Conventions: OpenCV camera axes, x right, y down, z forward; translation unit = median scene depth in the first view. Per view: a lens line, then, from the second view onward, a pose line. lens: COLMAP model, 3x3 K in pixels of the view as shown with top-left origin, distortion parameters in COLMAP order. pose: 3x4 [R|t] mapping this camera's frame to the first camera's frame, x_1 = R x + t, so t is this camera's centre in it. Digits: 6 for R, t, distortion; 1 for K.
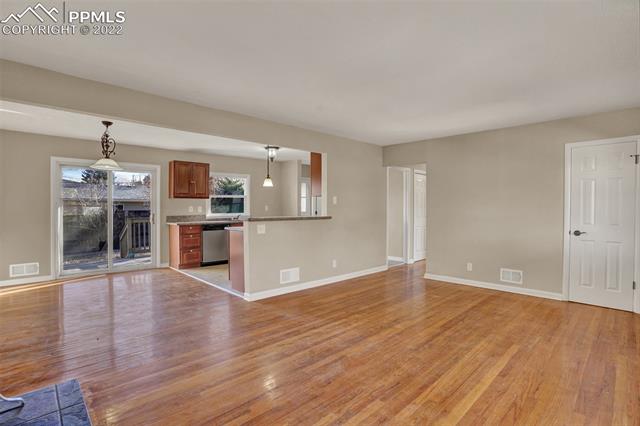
lens RADIAL K [[318.3, 0, 320.0], [0, 318.3, 213.0], [0, 0, 1]] dist [-0.068468, 0.000711]
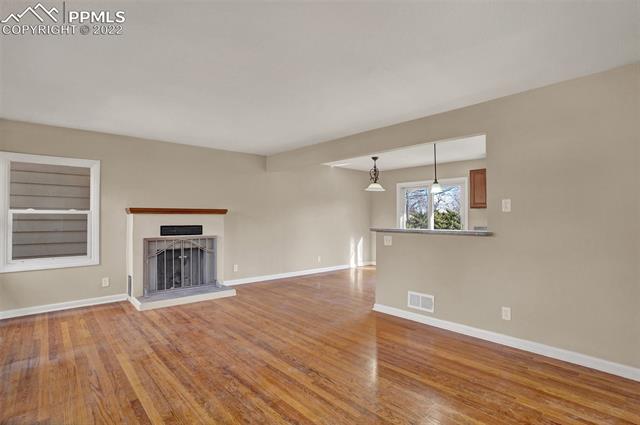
lens RADIAL K [[318.3, 0, 320.0], [0, 318.3, 212.5], [0, 0, 1]] dist [-0.068468, 0.000711]
pose [[-0.042792, -0.018824, -0.998907, 1.064784], [-0.020035, 0.999638, -0.017980, -0.017101], [0.998883, 0.019244, -0.043153, 1.133990]]
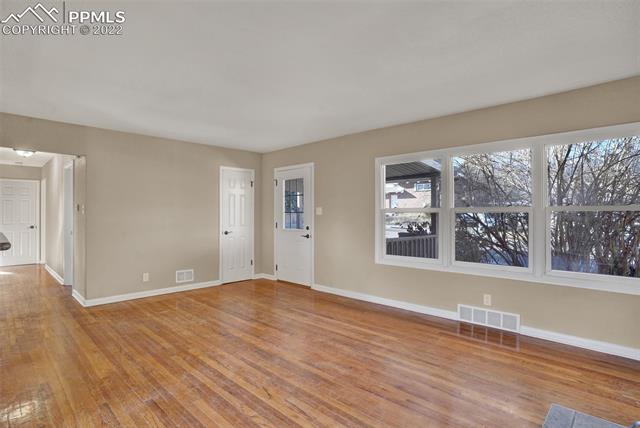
lens RADIAL K [[327.8, 0, 320.0], [0, 327.8, 214.0], [0, 0, 1]] dist [-0.044950, 0.000160]
pose [[-0.036027, -0.002444, 0.999348, -0.813526], [0.016831, 0.999854, 0.003052, -0.020112], [-0.999209, 0.016930, -0.035981, 0.801230]]
